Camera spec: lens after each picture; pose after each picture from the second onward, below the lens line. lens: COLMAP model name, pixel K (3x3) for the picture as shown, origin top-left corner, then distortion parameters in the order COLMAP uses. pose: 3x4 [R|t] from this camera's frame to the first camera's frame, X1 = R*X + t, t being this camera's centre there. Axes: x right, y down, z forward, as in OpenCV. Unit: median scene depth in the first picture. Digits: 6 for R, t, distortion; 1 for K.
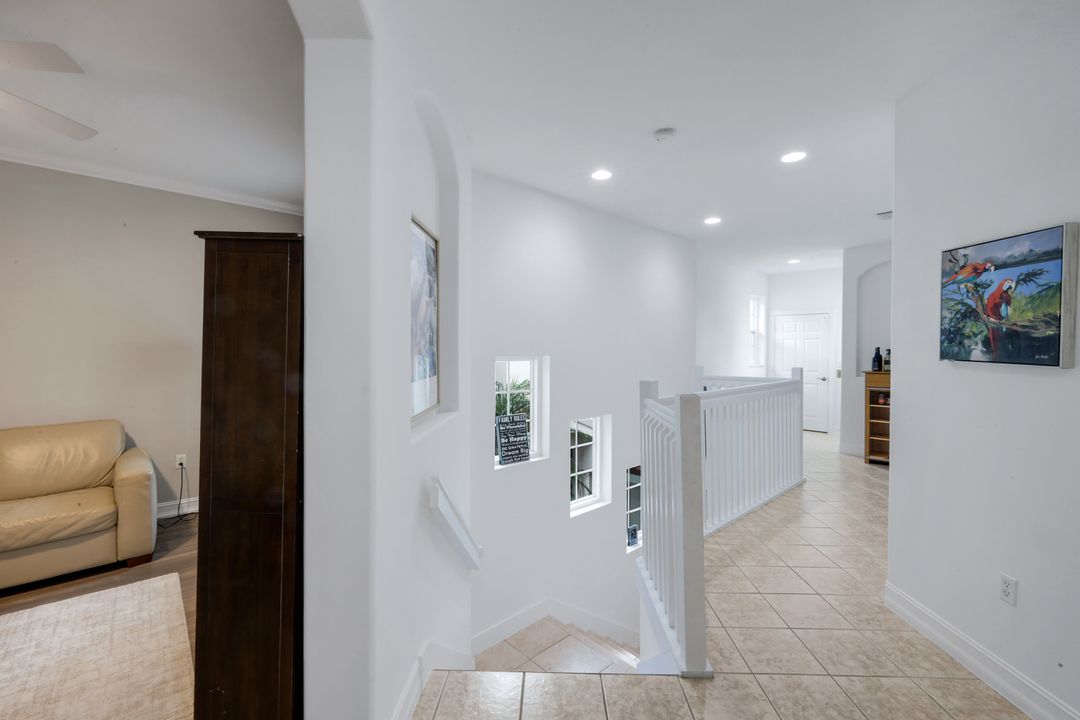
lens RADIAL K [[461.3, 0, 539.8], [0, 461.3, 349.5], [0, 0, 1]] dist [0.000106, 0.000155]
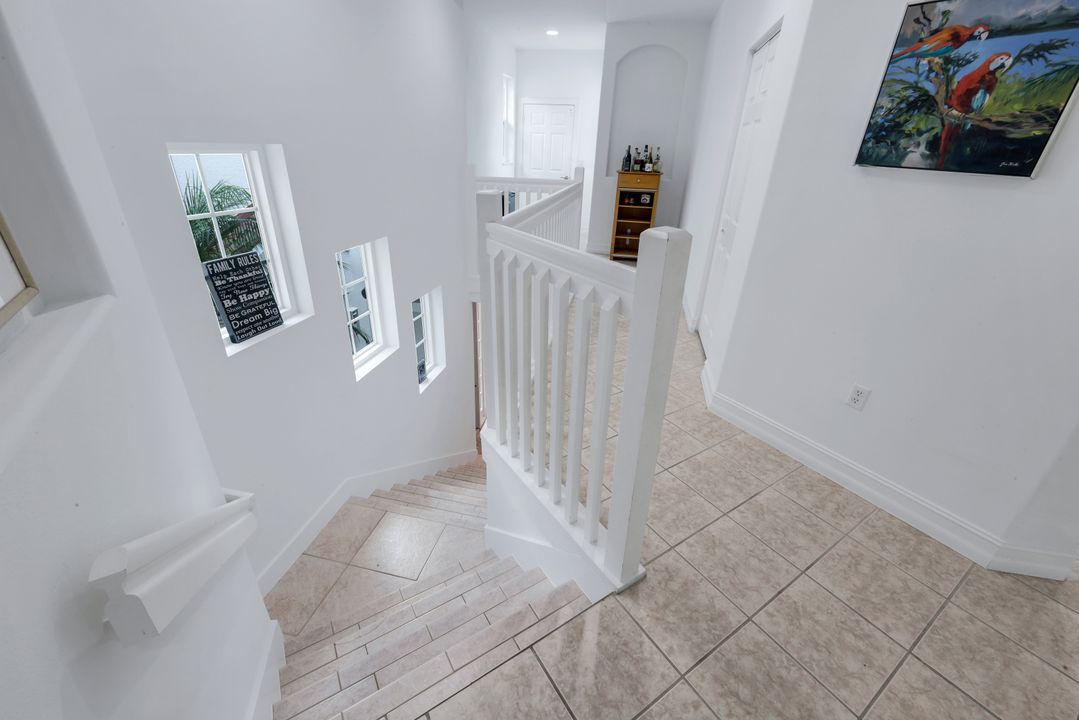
lens RADIAL K [[437.7, 0, 538.4], [0, 437.7, 354.0], [0, 0, 1]] dist [0.000859, 0.000082]
pose [[0.825631, -0.217957, 0.520412, -0.109491], [-0.030946, 0.903490, 0.427491, 0.011527], [-0.563362, -0.369054, 0.739204, 0.656005]]
